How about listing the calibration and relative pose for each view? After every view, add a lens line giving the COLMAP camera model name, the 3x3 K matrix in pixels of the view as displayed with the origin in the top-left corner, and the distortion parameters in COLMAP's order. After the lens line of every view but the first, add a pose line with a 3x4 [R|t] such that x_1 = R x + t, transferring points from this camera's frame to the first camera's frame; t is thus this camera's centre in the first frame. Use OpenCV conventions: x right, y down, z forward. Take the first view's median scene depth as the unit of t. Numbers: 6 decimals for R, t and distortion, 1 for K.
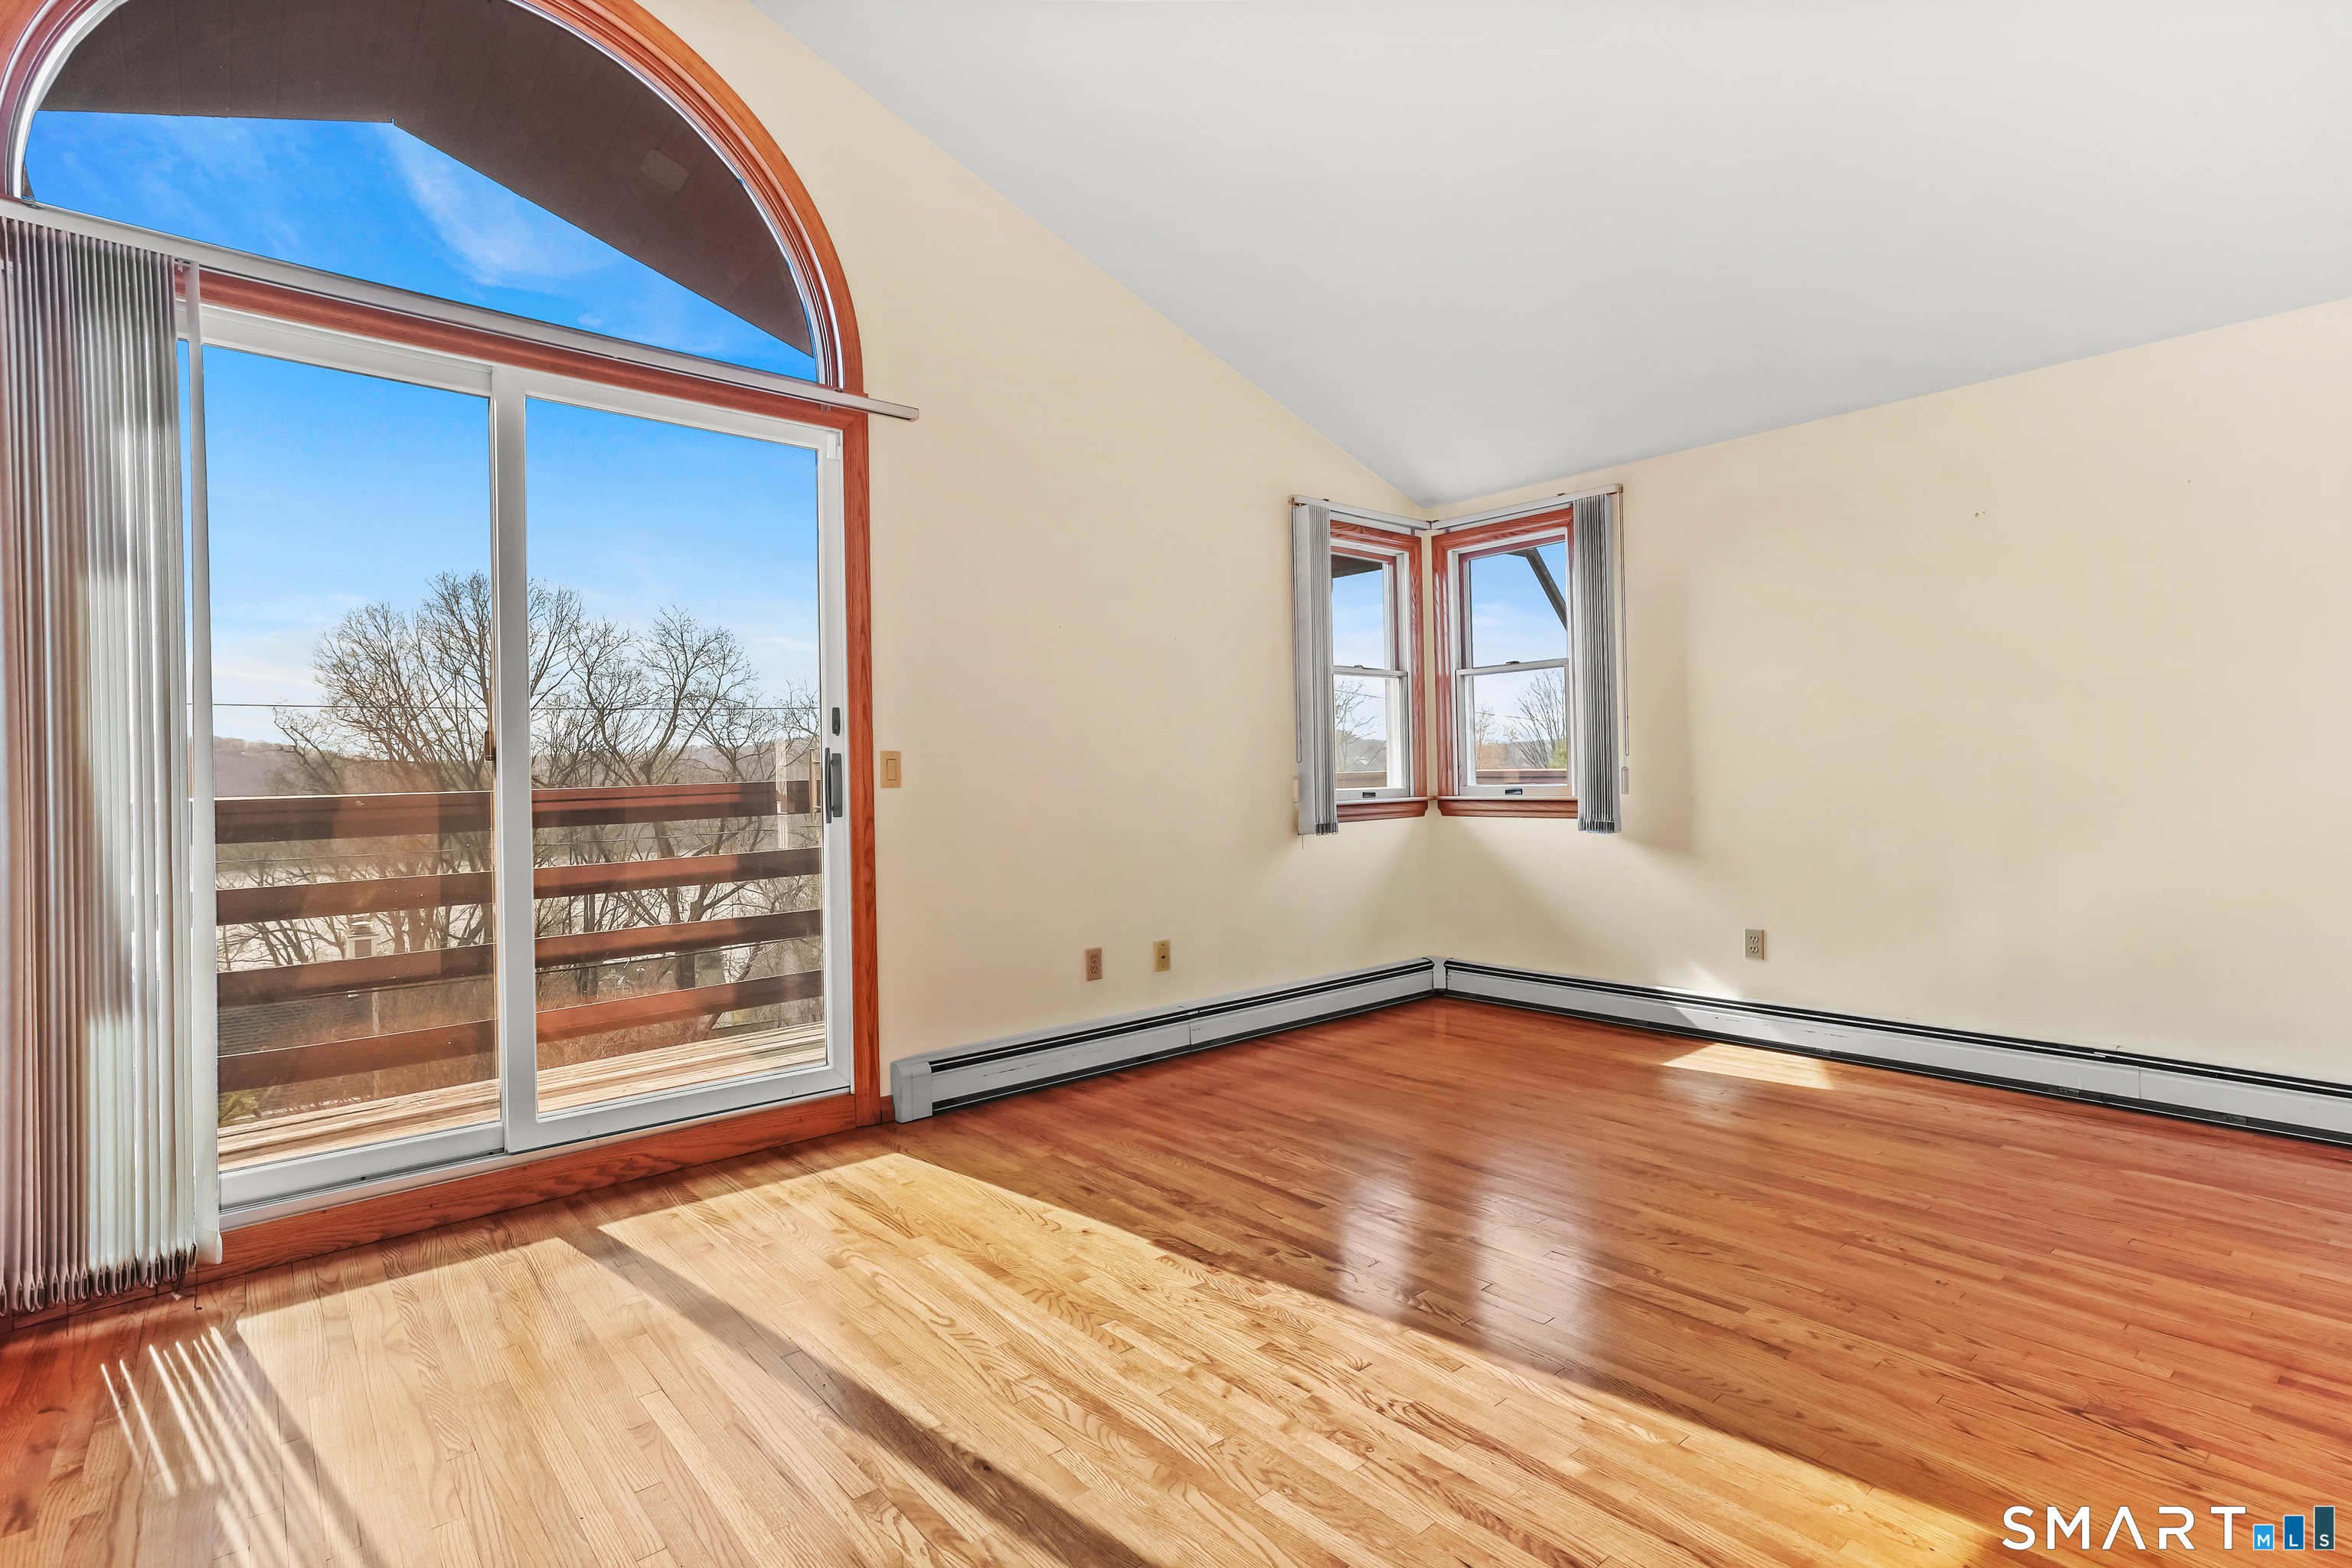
lens RADIAL K [[1134.7, 0, 1180.6], [0, 1134.7, 787.7], [0, 0, 1]] dist [0.002314, 0.001310]
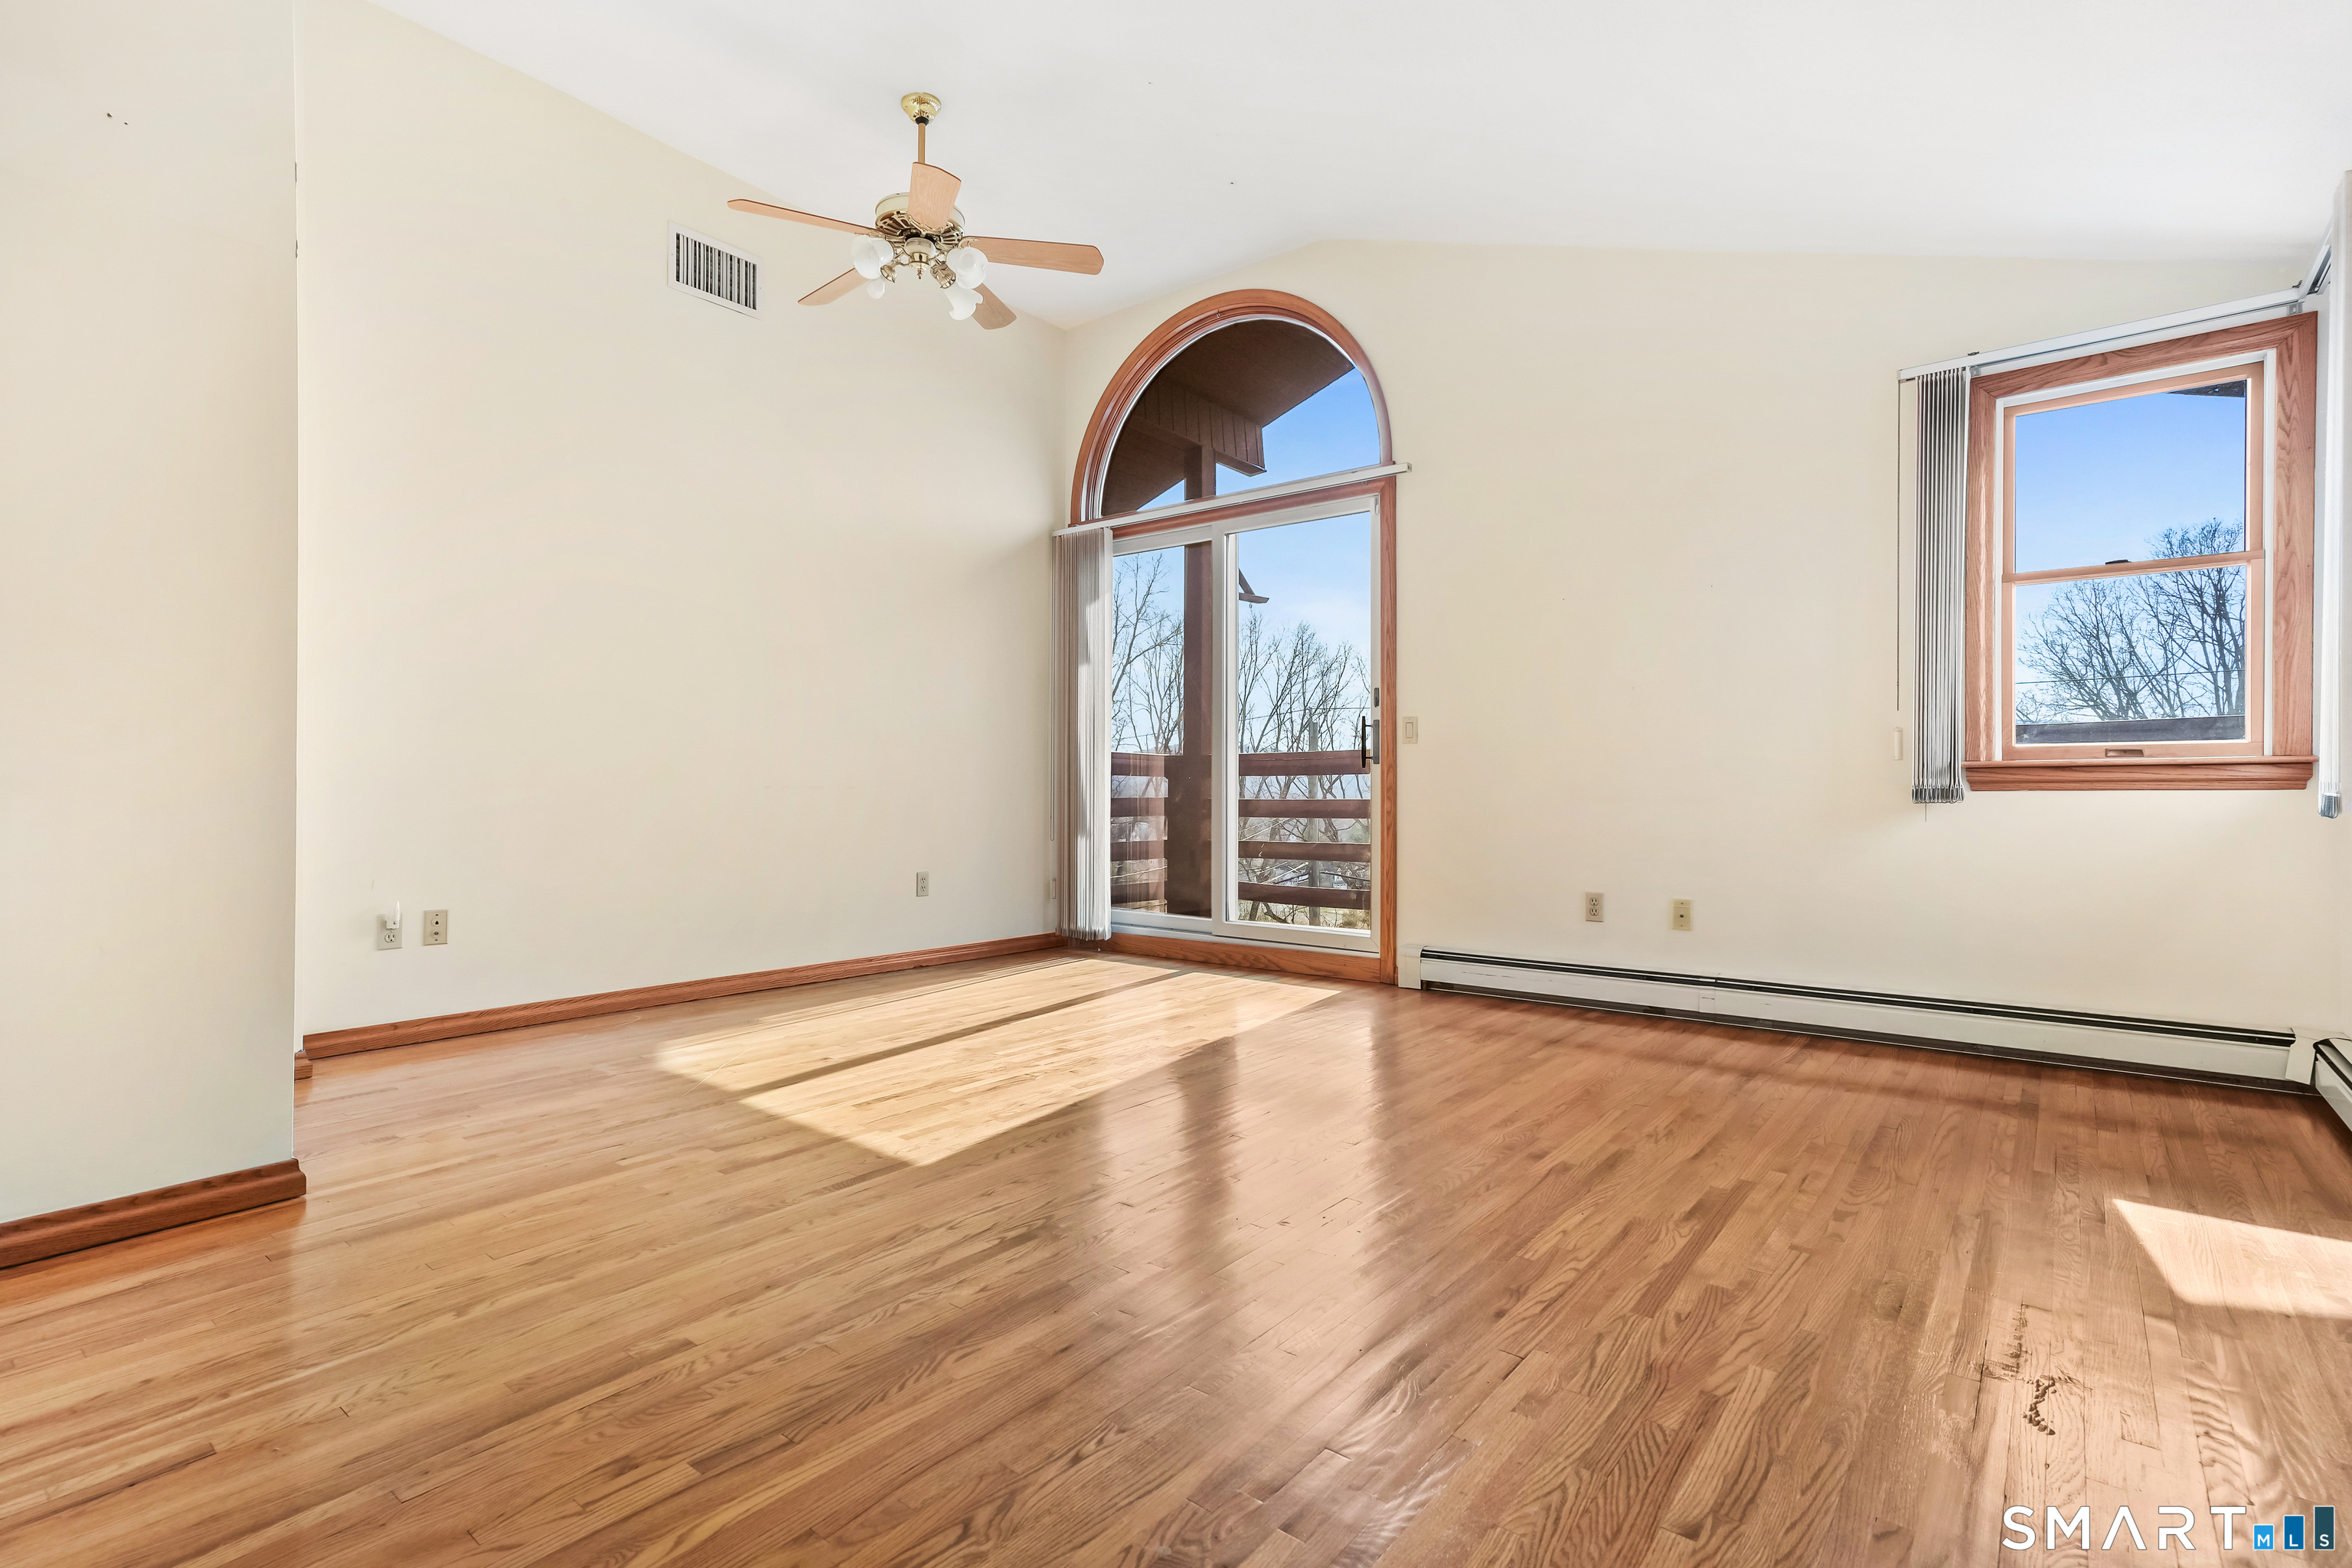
lens RADIAL K [[1134.7, 0, 1157.1], [0, 1134.7, 773.9], [0, 0, 1]] dist [0.002314, 0.001310]
pose [[0.172460, 0.013832, -0.984919, 1.036182], [-0.009802, 0.999876, 0.012326, 0.022278], [0.984968, 0.007529, 0.172574, 0.459750]]
